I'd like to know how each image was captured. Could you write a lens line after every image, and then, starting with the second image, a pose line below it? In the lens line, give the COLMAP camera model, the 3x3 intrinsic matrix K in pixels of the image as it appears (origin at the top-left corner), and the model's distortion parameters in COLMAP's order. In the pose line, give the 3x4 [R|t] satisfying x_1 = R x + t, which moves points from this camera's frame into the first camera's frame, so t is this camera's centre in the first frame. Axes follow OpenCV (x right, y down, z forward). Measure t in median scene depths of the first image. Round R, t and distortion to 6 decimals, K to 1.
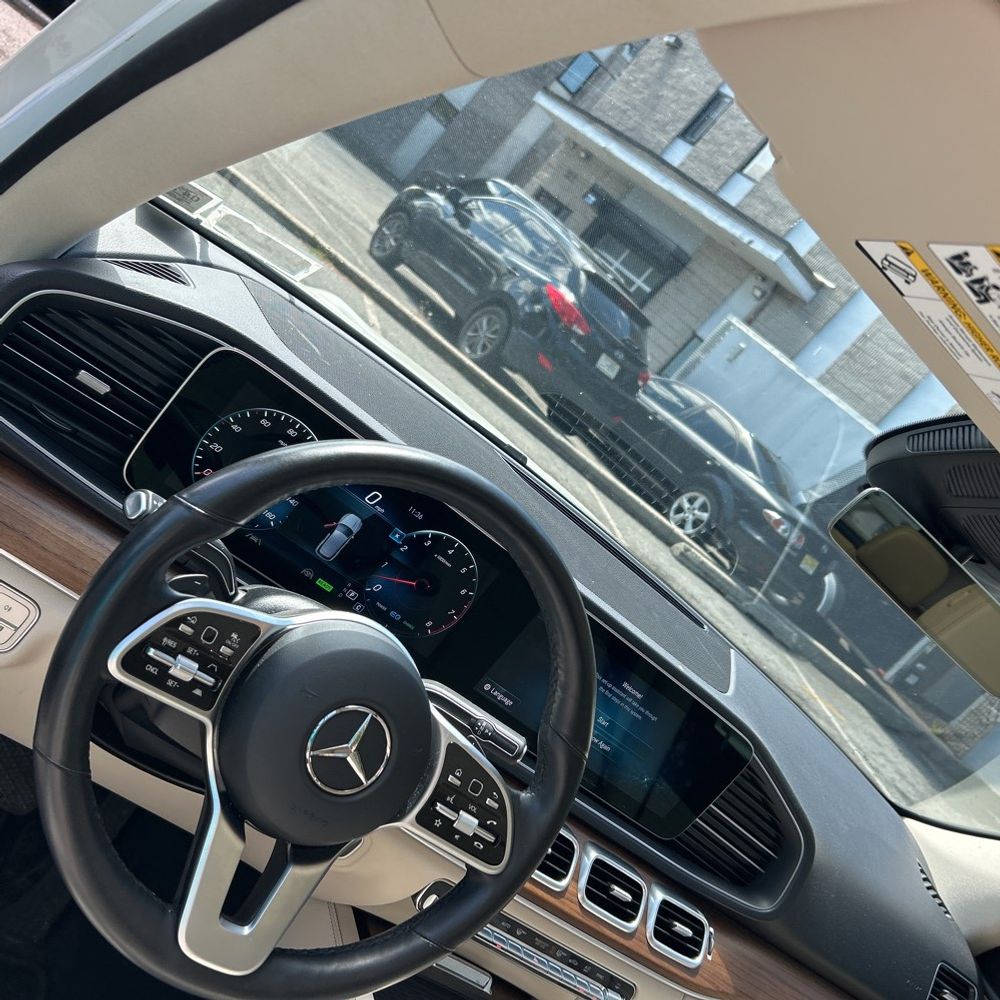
lens RADIAL K [[1006.2, 0, 497.8], [0, 1006.2, 498.8], [0, 0, 1]] dist [0.050230, -0.037469]
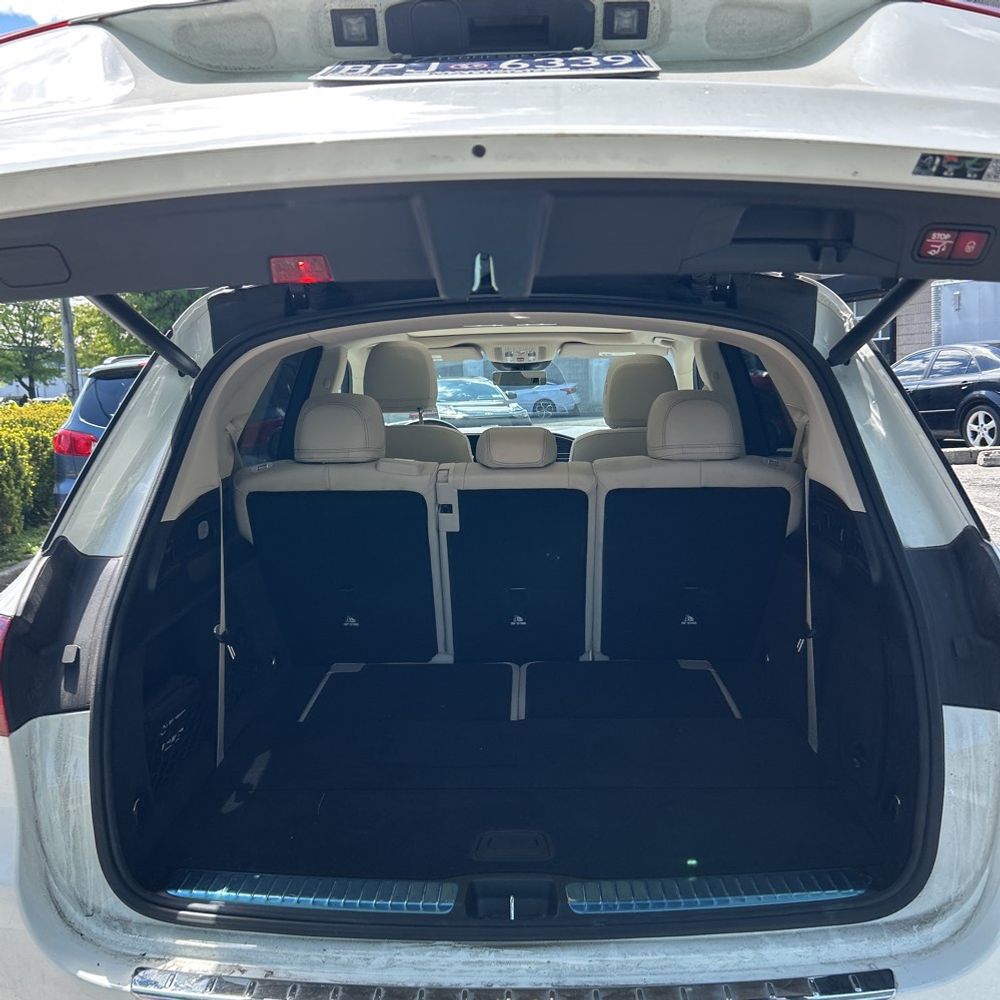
lens RADIAL K [[1006.7, 0, 495.4], [0, 1006.7, 512.8], [0, 0, 1]] dist [0.030084, -0.029411]
pose [[0.682209, -0.659850, -0.314945, 0.114923], [0.561746, 0.748740, -0.351896, 0.177025], [0.468010, 0.063148, 0.881464, -0.256751]]
